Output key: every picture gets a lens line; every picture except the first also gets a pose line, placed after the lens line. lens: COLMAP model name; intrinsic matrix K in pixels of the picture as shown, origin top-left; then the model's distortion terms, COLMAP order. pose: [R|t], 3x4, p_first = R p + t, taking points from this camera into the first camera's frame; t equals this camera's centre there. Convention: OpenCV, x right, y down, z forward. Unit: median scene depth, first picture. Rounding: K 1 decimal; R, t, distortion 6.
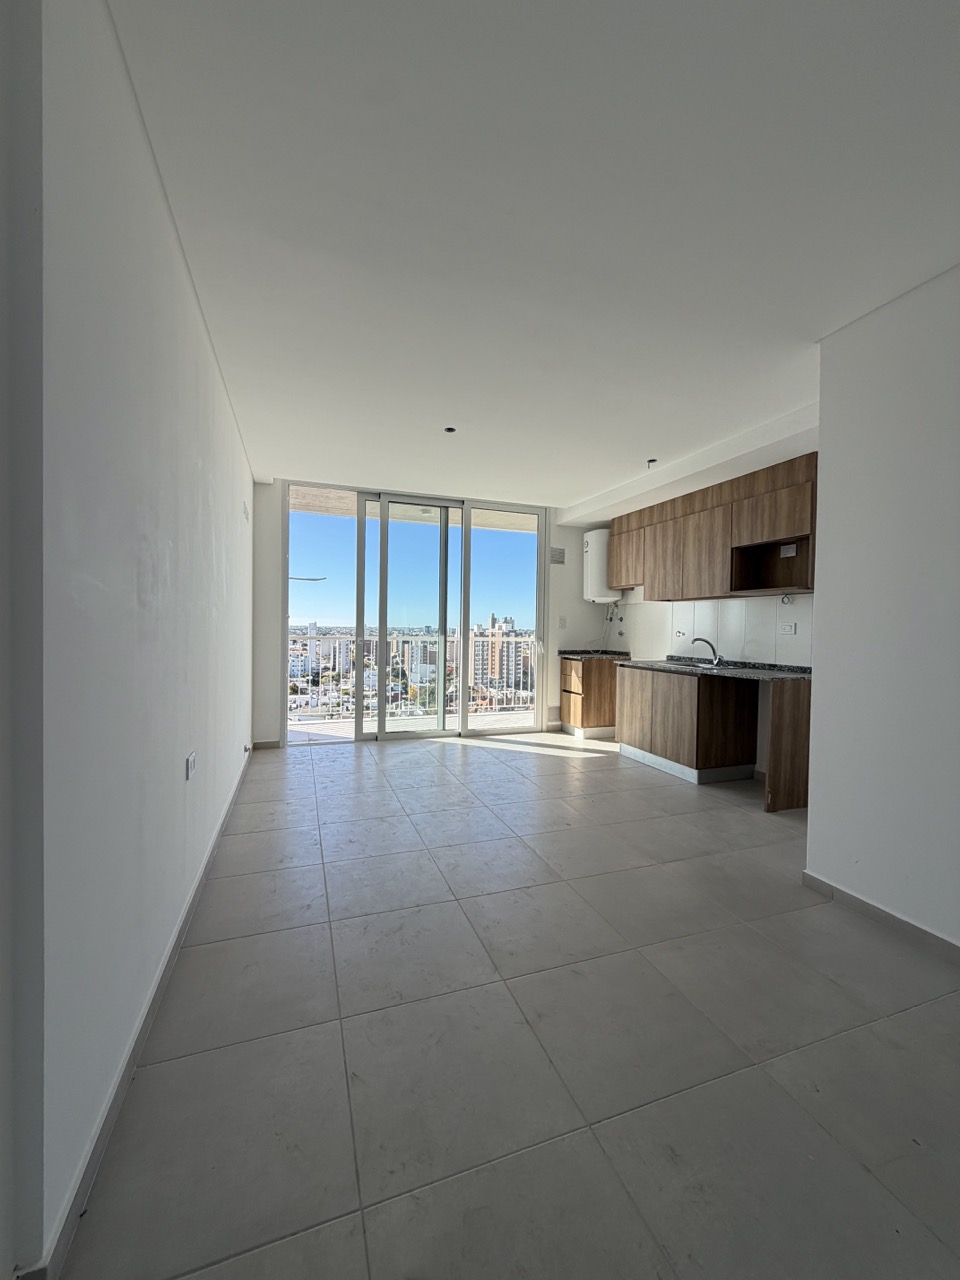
lens RADIAL K [[508.6, 0, 480.7], [0, 508.6, 634.0], [0, 0, 1]] dist [0.001514, 0.000159]
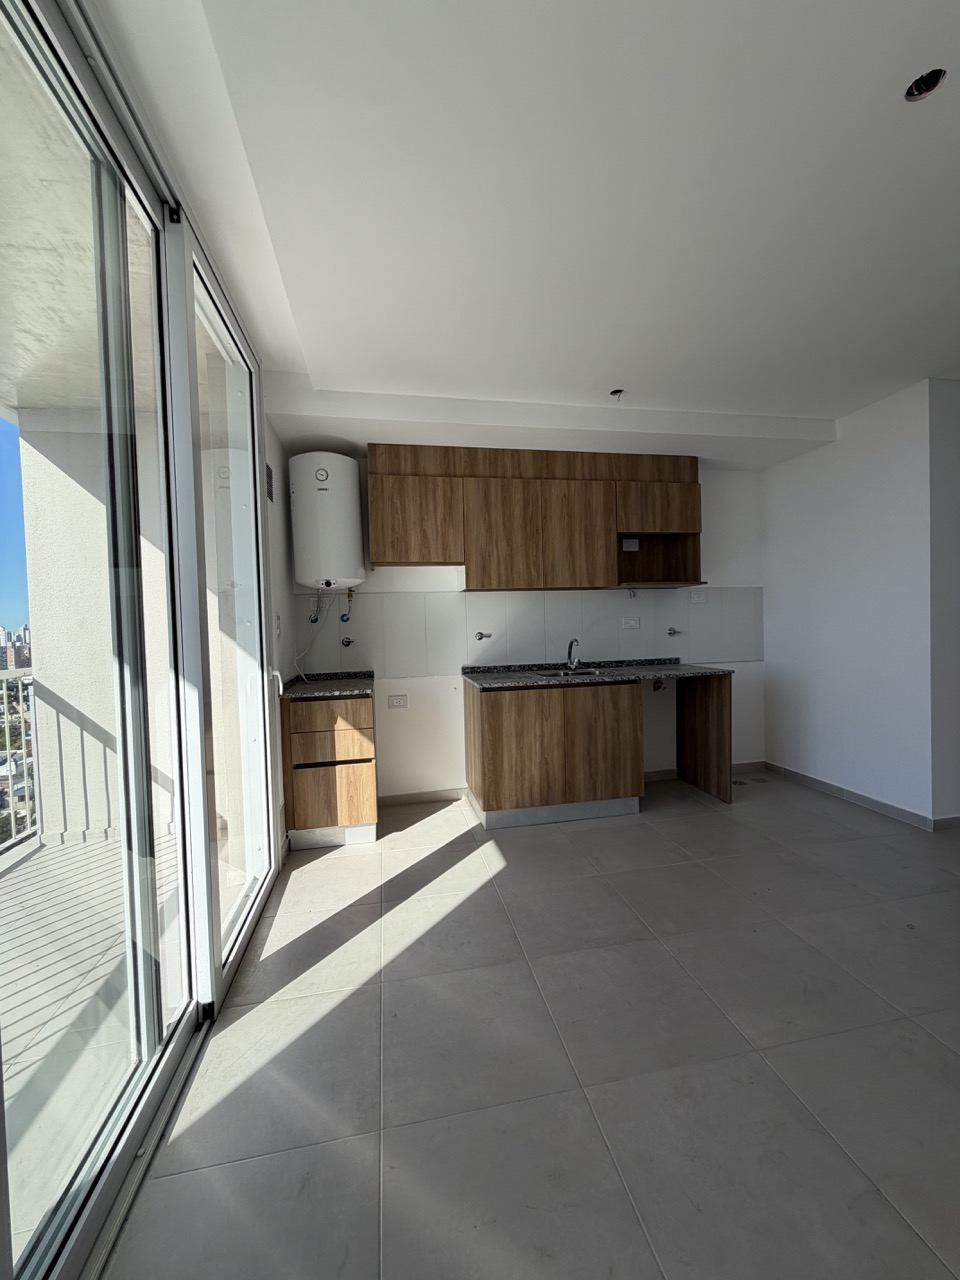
lens RADIAL K [[508.6, 0, 480.7], [0, 508.6, 634.0], [0, 0, 1]] dist [0.001514, 0.000159]
pose [[0.157041, -0.038558, 0.986839, -0.366581], [0.043970, 0.998520, 0.032018, -0.029373], [-0.986613, 0.038363, 0.158504, 0.969692]]
